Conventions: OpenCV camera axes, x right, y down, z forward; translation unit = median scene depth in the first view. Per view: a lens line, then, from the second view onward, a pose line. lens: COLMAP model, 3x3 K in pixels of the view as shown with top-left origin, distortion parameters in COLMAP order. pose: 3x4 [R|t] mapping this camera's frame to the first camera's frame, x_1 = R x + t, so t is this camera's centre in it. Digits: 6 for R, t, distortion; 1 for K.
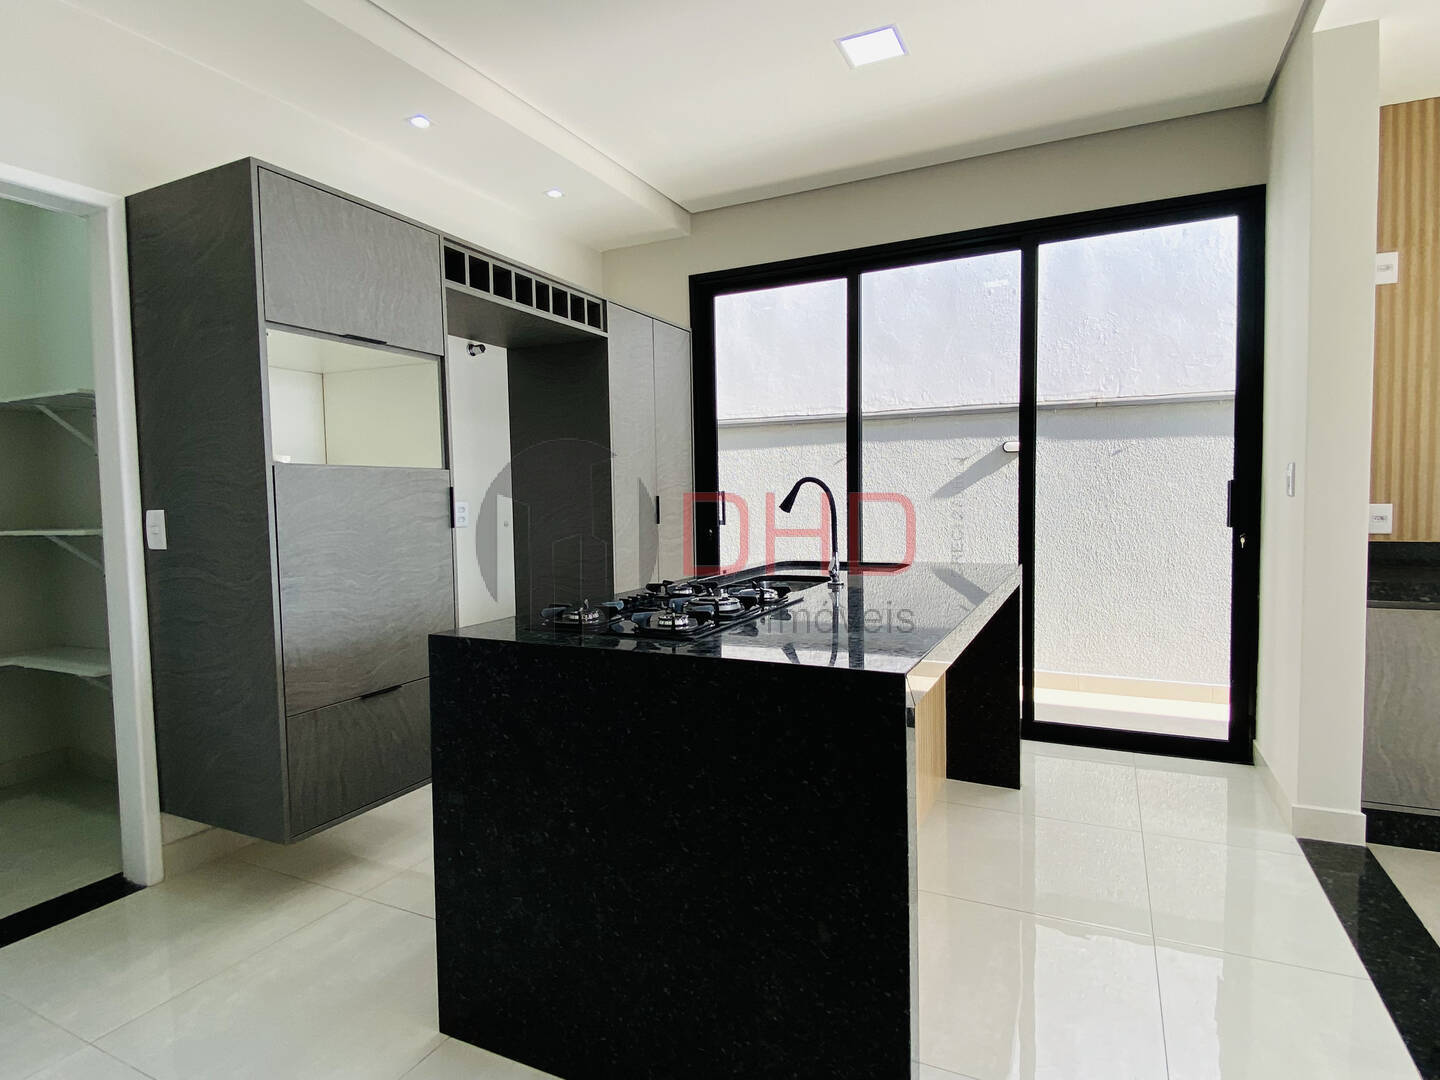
lens RADIAL K [[770.4, 0, 719.1], [0, 770.4, 531.9], [0, 0, 1]] dist [0.015460, -0.000607]
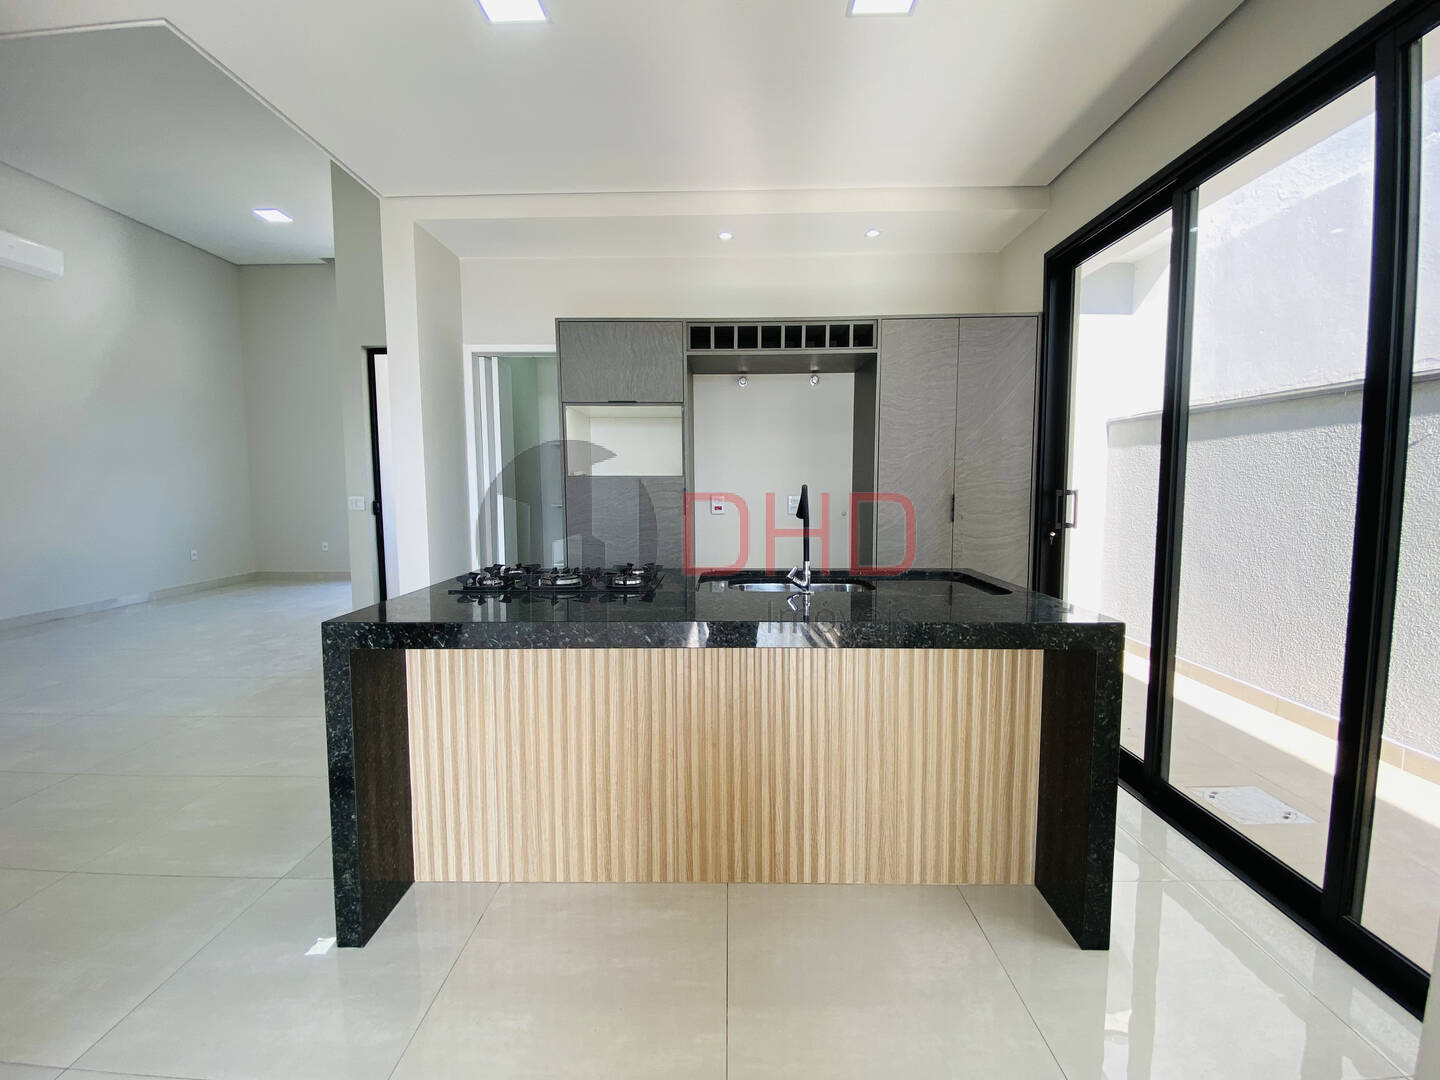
lens RADIAL K [[663.7, 0, 720.0], [0, 663.7, 540.0], [0, 0, 1]] dist [-0.000688, -0.000160]
pose [[0.423318, 0.094433, -0.901046, 0.644696], [-0.045945, 0.995511, 0.082748, -0.048934], [0.904815, 0.006370, 0.425756, 0.372225]]
